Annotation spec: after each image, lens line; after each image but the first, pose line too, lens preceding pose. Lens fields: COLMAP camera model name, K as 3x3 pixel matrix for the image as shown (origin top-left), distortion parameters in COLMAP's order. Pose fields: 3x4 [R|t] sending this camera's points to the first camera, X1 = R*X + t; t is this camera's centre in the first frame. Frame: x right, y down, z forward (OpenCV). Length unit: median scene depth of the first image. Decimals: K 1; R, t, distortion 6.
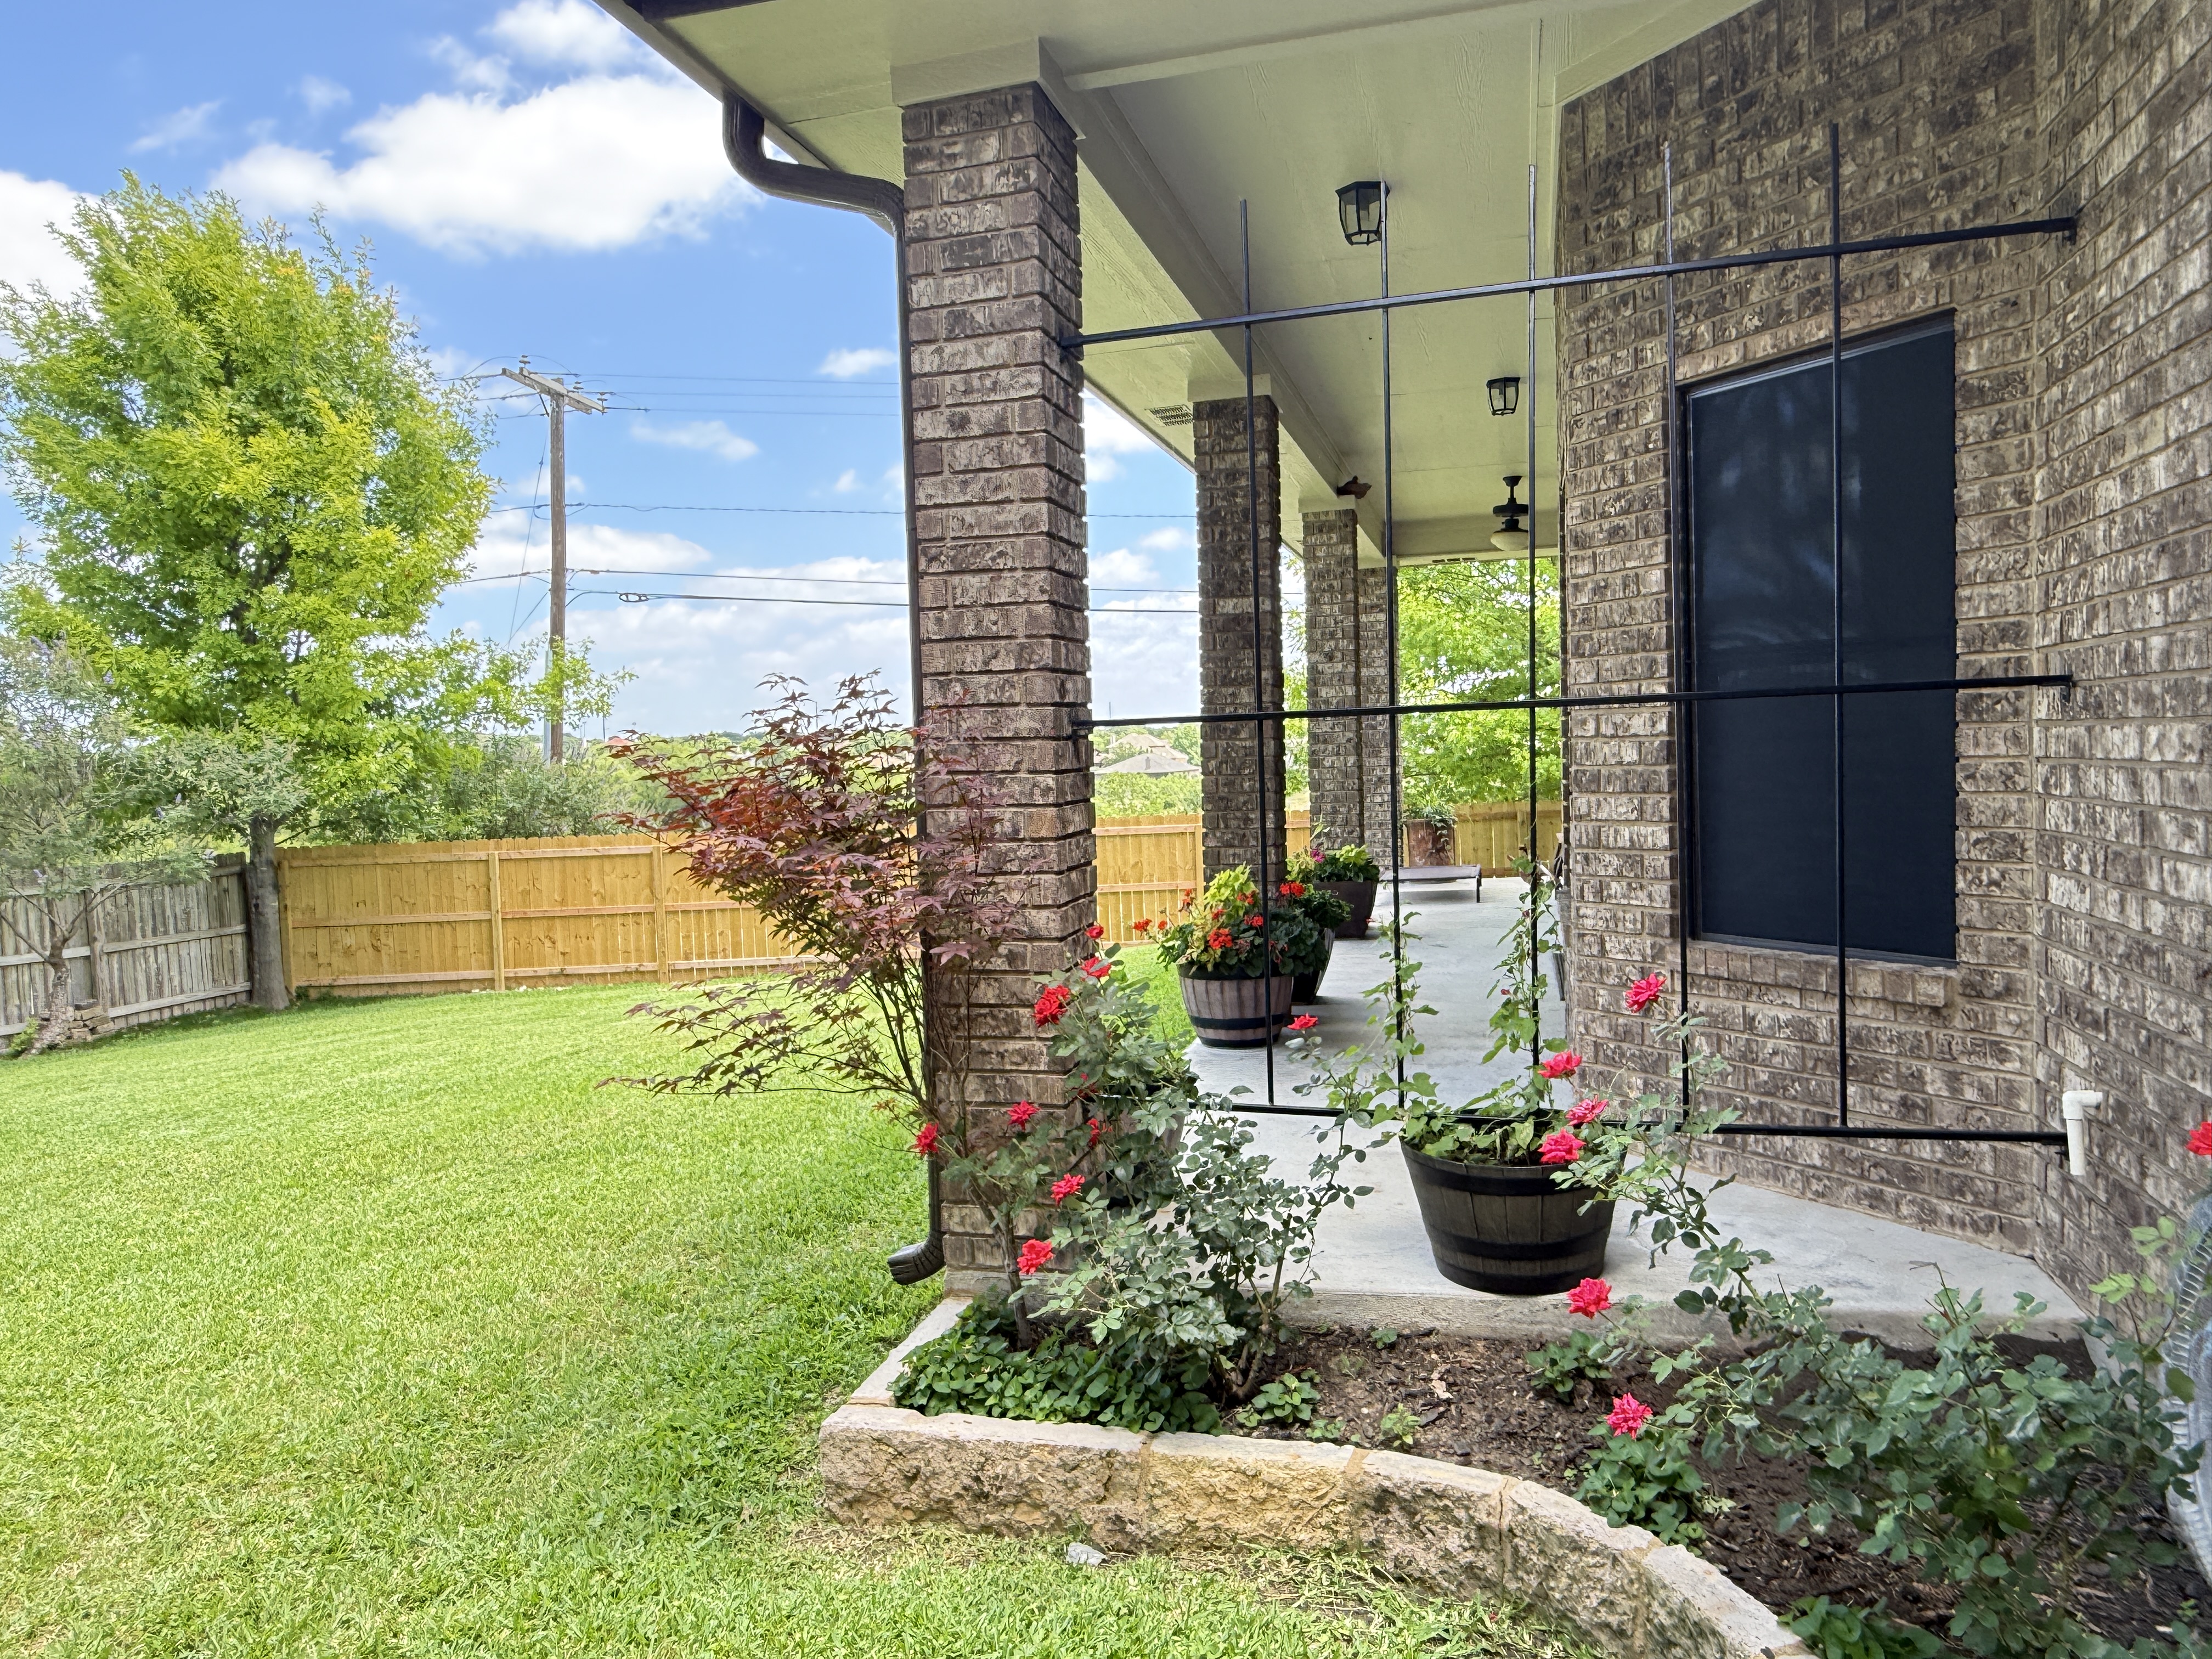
lens RADIAL K [[1487.5, 0, 1107.1], [0, 1487.5, 829.6], [0, 0, 1]] dist [0.002128, -0.000861]
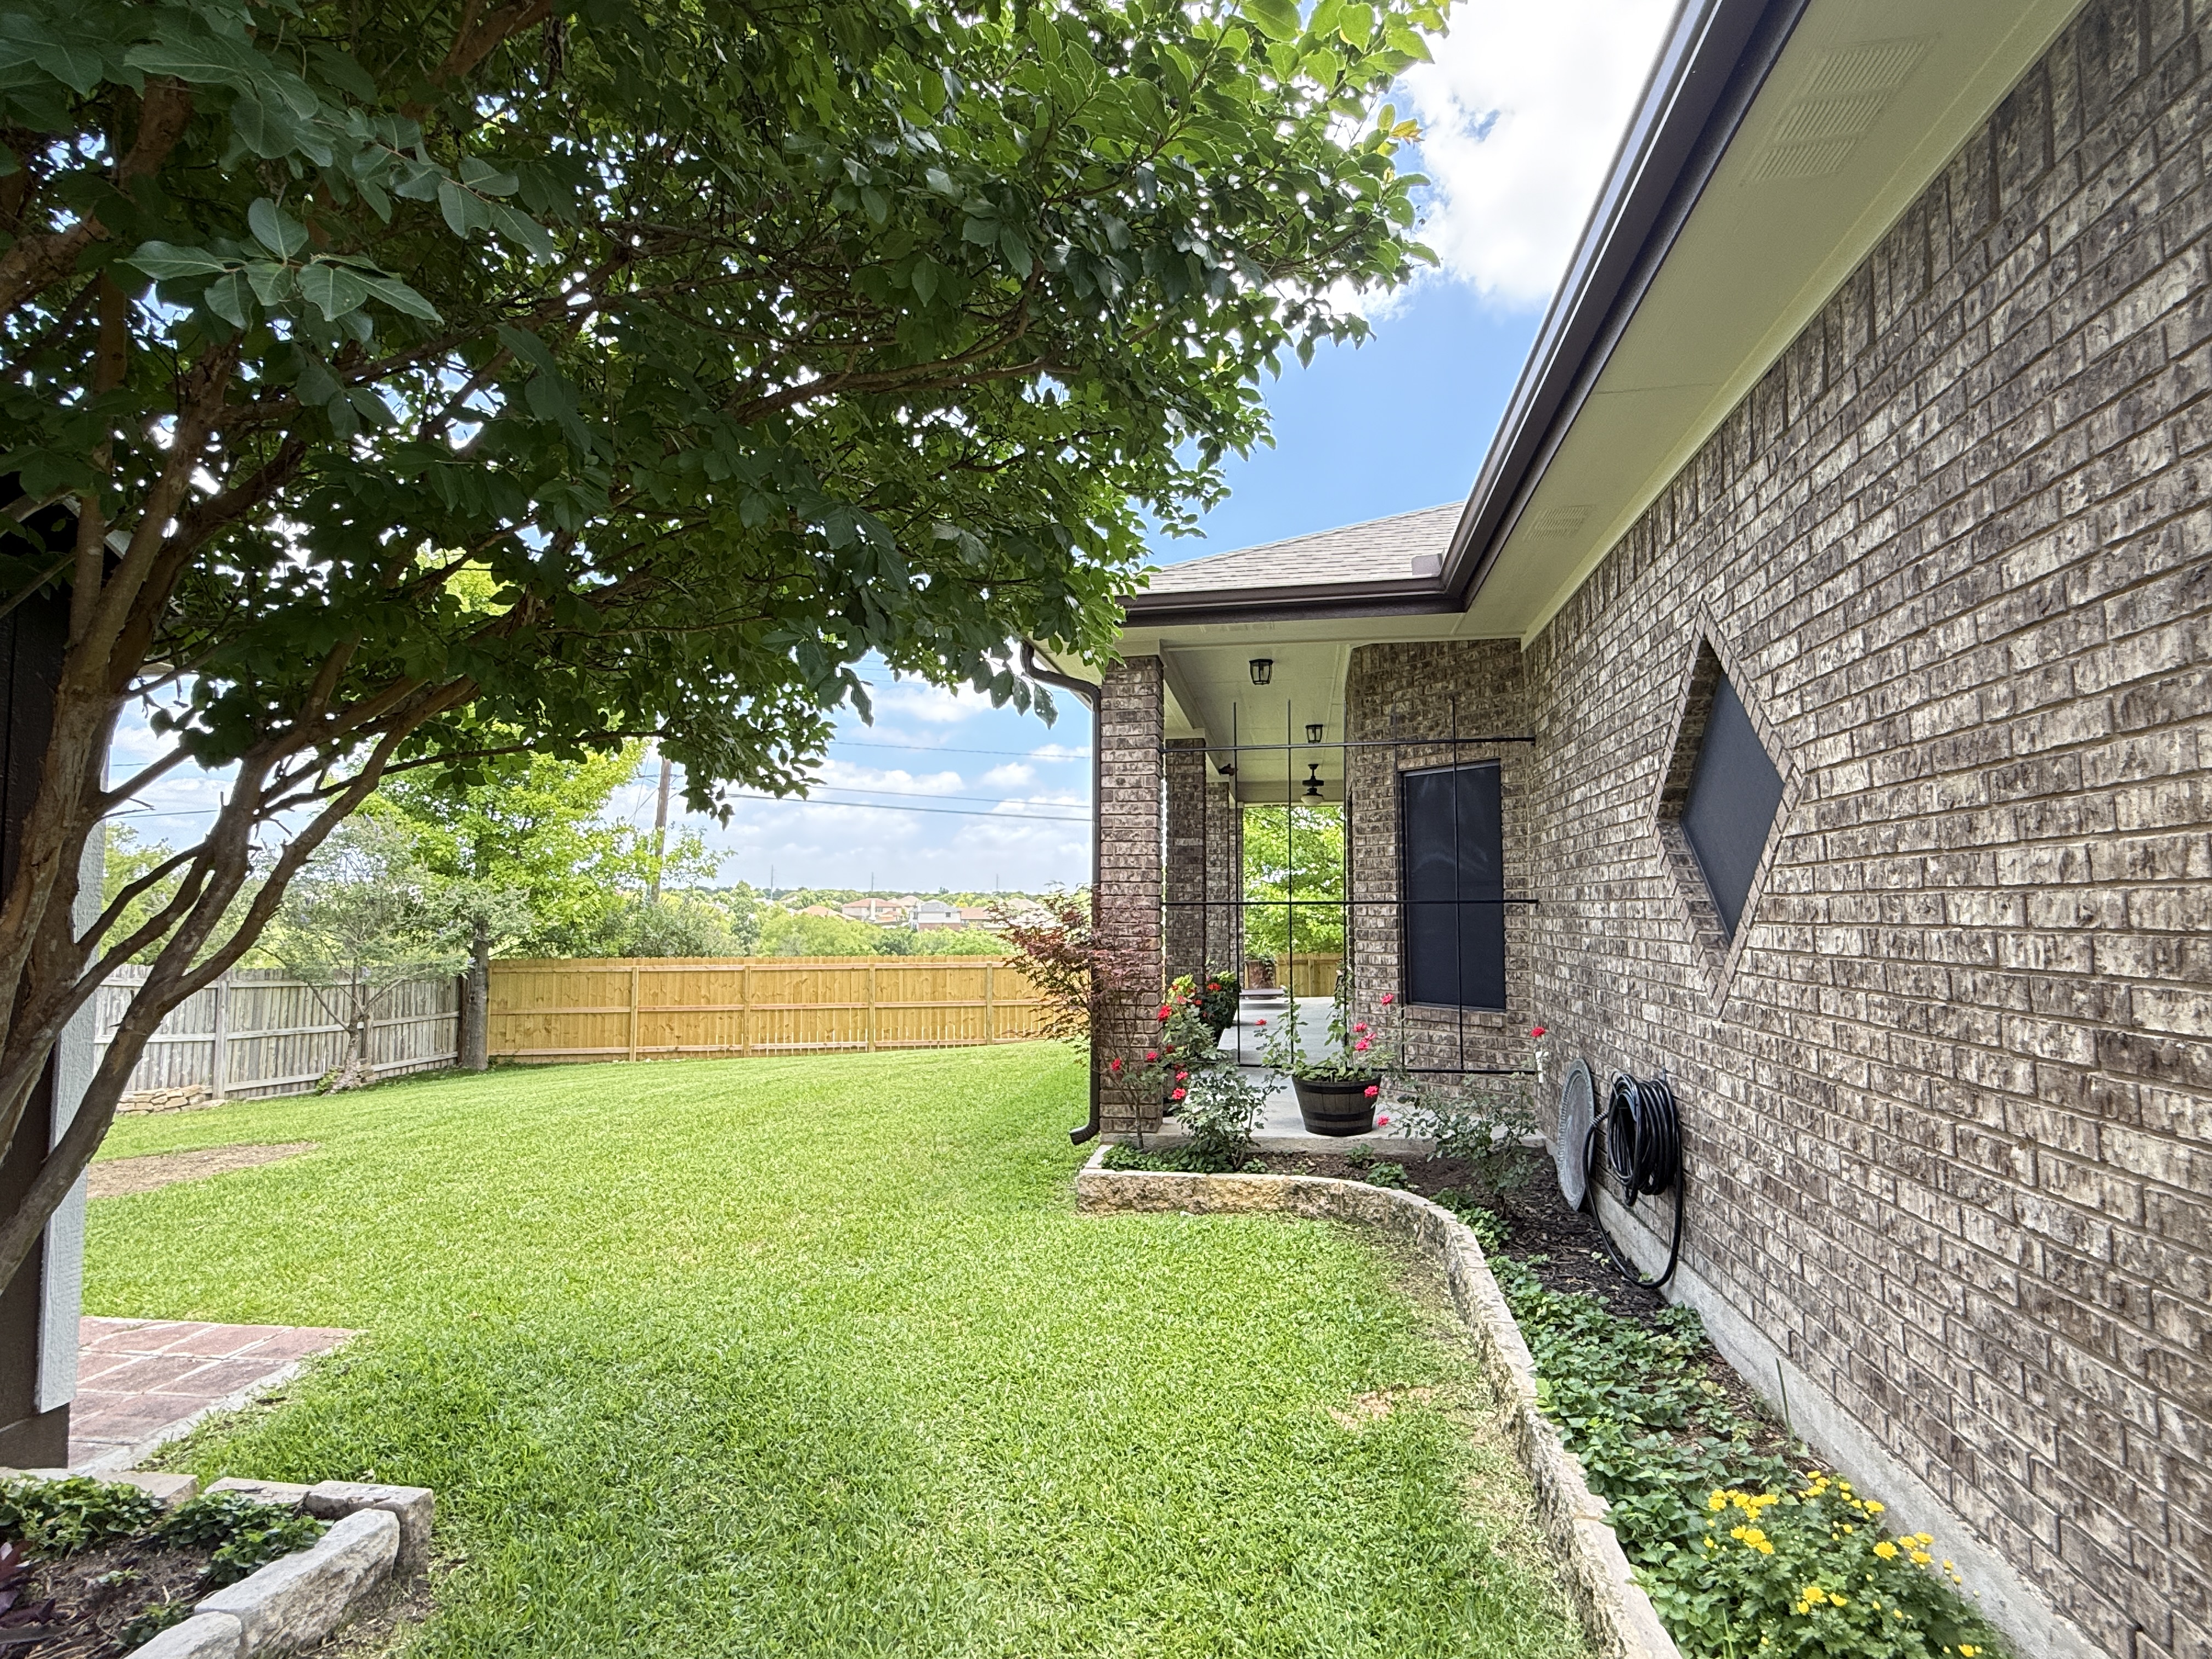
lens RADIAL K [[1100.8, 0, 1107.7], [0, 1100.8, 832.5], [0, 0, 1]] dist [0.001956, -0.000092]
pose [[0.994640, 0.040197, 0.095263, -0.263526], [-0.027963, 0.991580, -0.126440, 0.040491], [-0.099543, 0.123098, 0.987389, -0.730182]]
